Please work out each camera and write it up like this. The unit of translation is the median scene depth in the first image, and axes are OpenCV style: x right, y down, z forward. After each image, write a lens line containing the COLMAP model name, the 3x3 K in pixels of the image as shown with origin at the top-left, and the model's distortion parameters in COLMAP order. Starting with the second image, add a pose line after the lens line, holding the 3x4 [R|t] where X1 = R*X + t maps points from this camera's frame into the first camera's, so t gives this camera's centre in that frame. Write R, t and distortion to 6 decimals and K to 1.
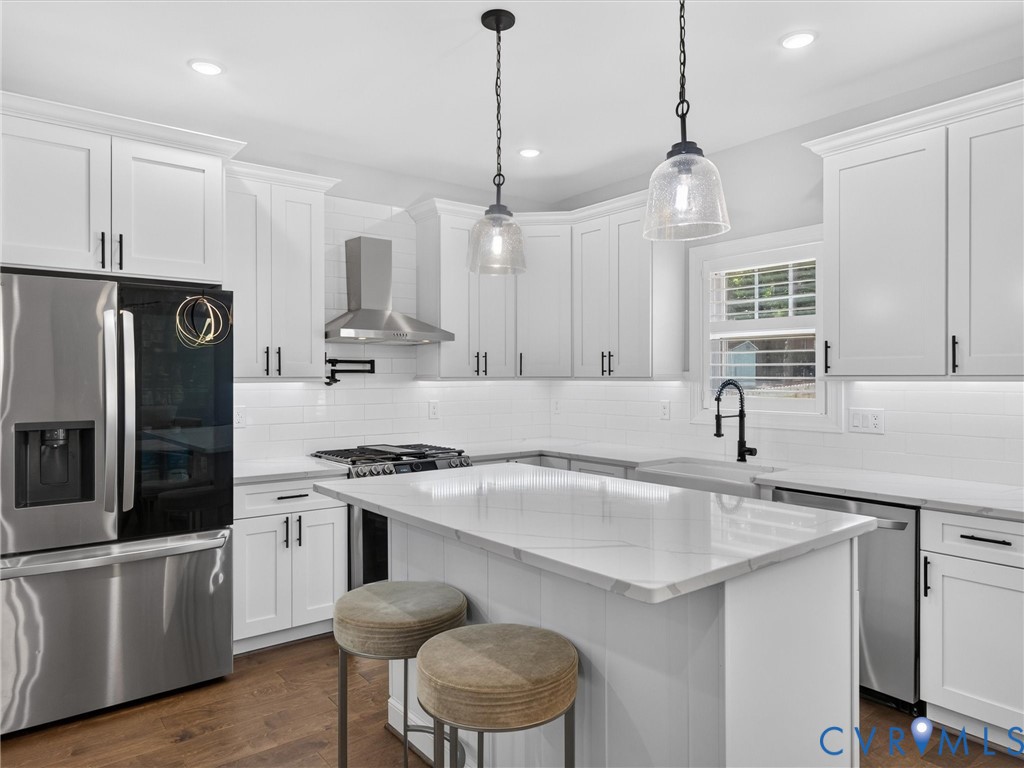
lens RADIAL K [[673.1, 0, 512.0], [0, 673.1, 384.0], [0, 0, 1]] dist [0.002186, 0.001290]
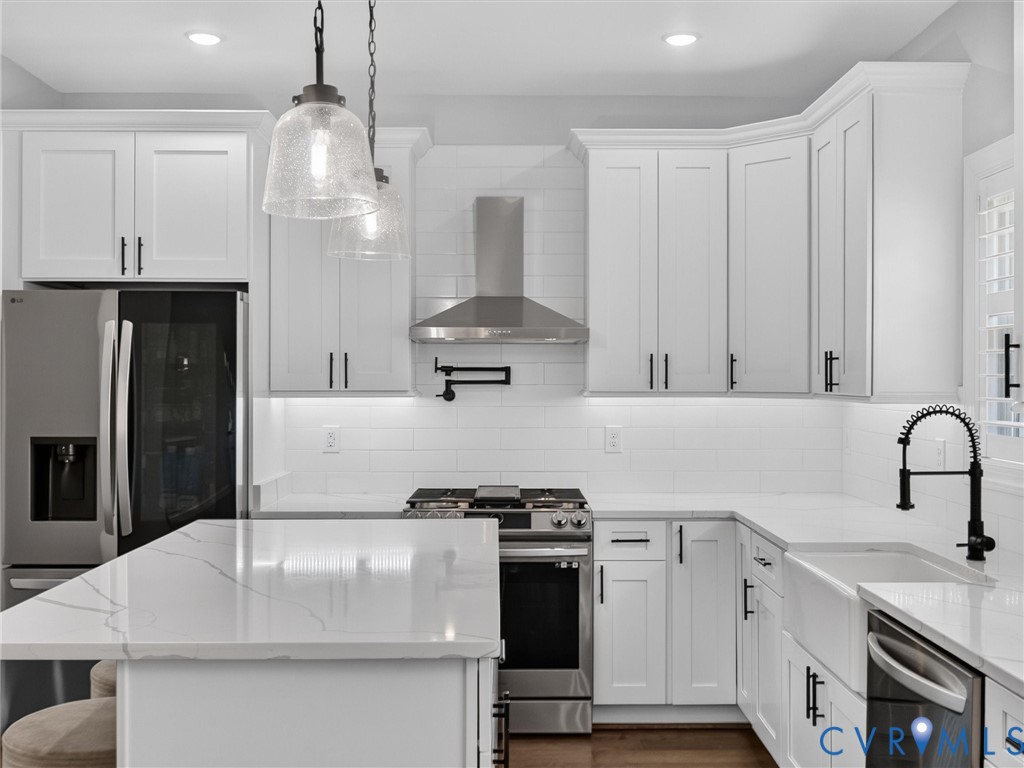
lens RADIAL K [[1075.4, 0, 512.0], [0, 1075.4, 384.0], [0, 0, 1]] dist [-0.007783, 0.005234]
pose [[0.792303, 0.006972, -0.610088, 0.584631], [-0.009700, 0.999952, -0.001170, -0.018730], [0.610051, 0.006844, 0.792333, 0.116965]]
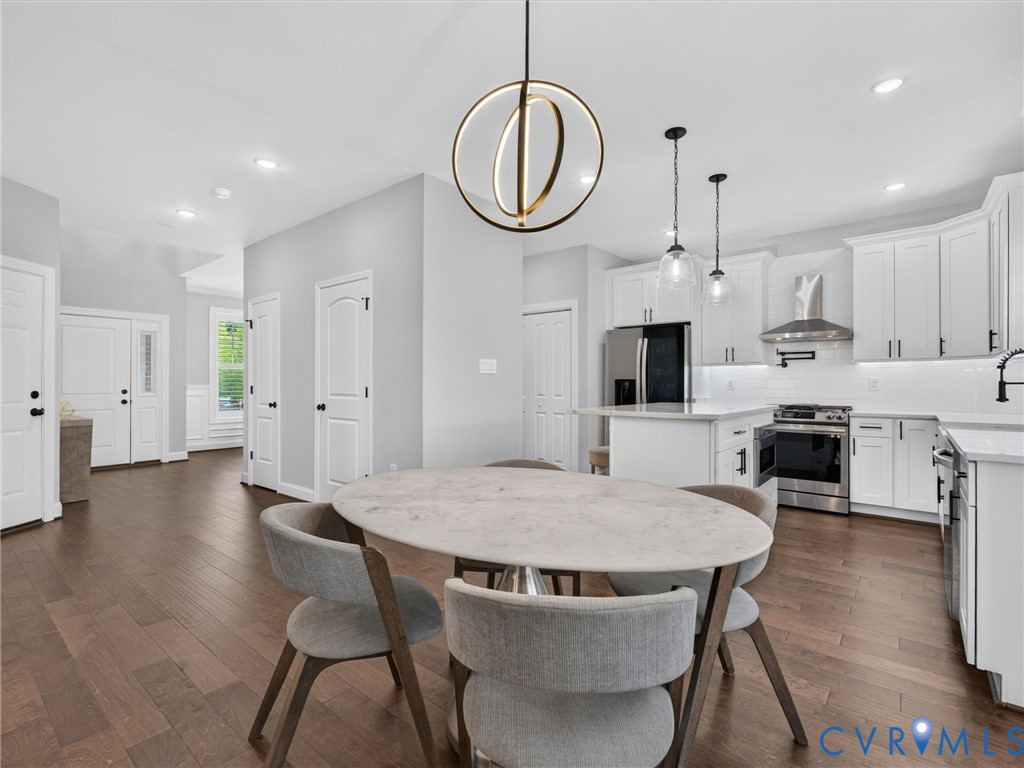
lens RADIAL K [[478.6, 0, 512.0], [0, 478.6, 384.0], [0, 0, 1]] dist [0.000816, 0.000304]
pose [[0.214849, 0.003331, -0.976642, 0.886223], [-0.010626, 0.999943, 0.001073, 0.057856], [0.976589, 0.010147, 0.214872, 0.070405]]
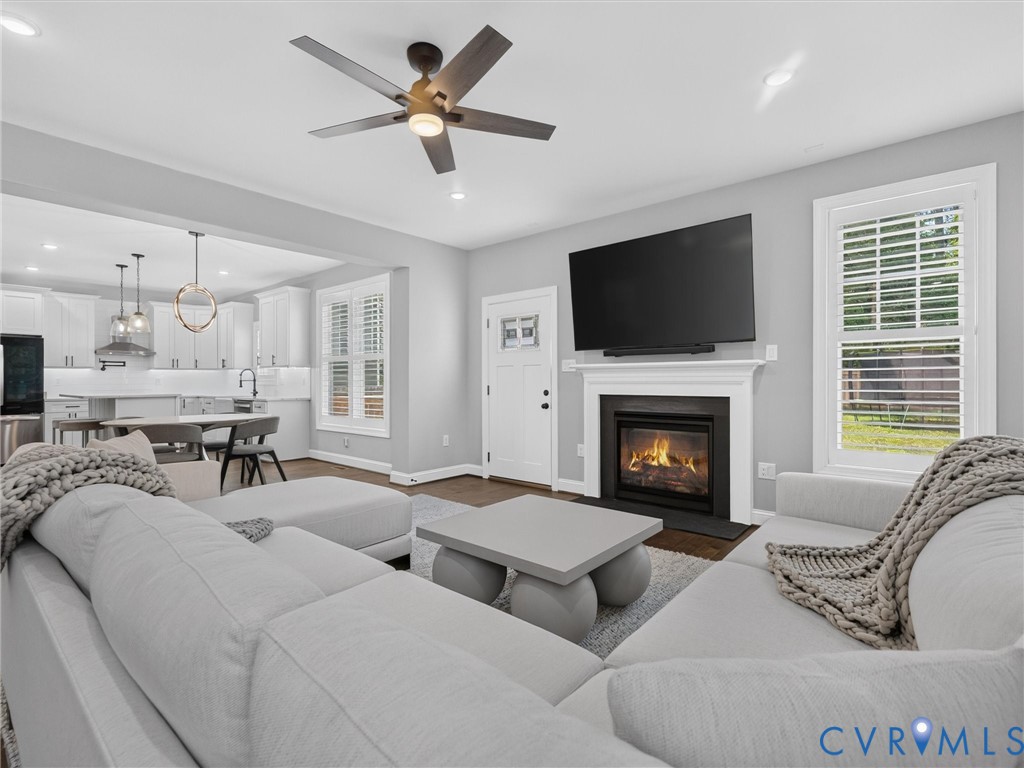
lens RADIAL K [[478.6, 0, 512.0], [0, 478.6, 384.0], [0, 0, 1]] dist [0.000816, 0.000304]
pose [[0.977500, -0.001853, 0.210929, 1.048058], [0.001935, 0.999998, -0.000183, 0.066590], [-0.210928, 0.000587, 0.977501, -1.374647]]
